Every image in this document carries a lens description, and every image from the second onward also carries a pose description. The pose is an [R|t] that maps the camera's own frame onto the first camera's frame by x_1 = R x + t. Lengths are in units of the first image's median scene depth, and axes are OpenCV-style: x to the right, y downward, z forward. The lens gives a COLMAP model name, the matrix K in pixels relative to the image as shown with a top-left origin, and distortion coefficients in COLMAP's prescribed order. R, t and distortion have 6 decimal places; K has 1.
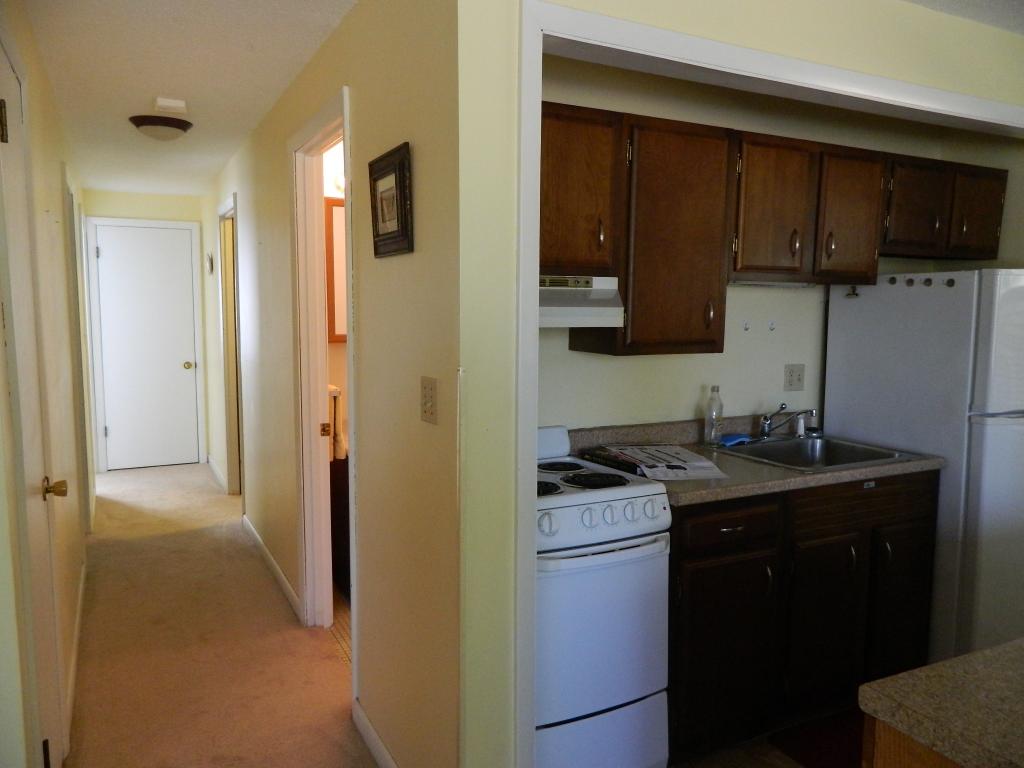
lens RADIAL K [[760.6, 0, 507.1], [0, 760.6, 382.8], [0, 0, 1]] dist [0.008233, 0.001436]
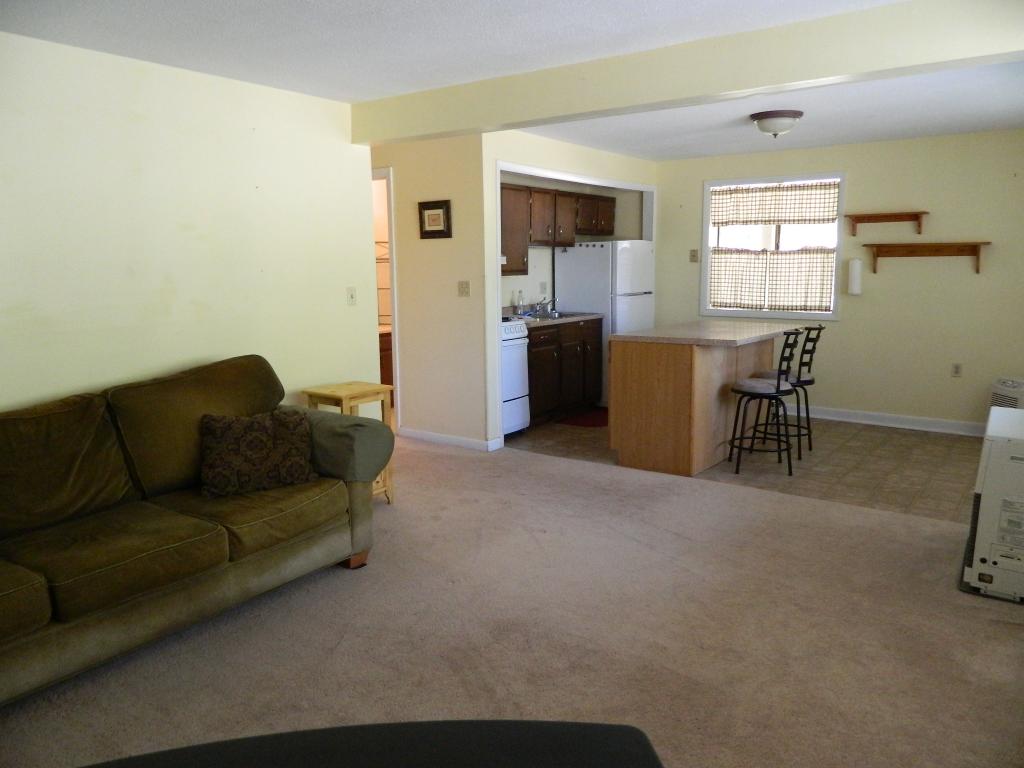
lens RADIAL K [[760.6, 0, 513.5], [0, 760.6, 386.6], [0, 0, 1]] dist [0.008233, 0.001436]
pose [[0.894248, -0.092399, 0.437930, -0.868619], [0.068120, 0.995157, 0.070868, 0.141993], [-0.442358, -0.033542, 0.896211, -1.208839]]
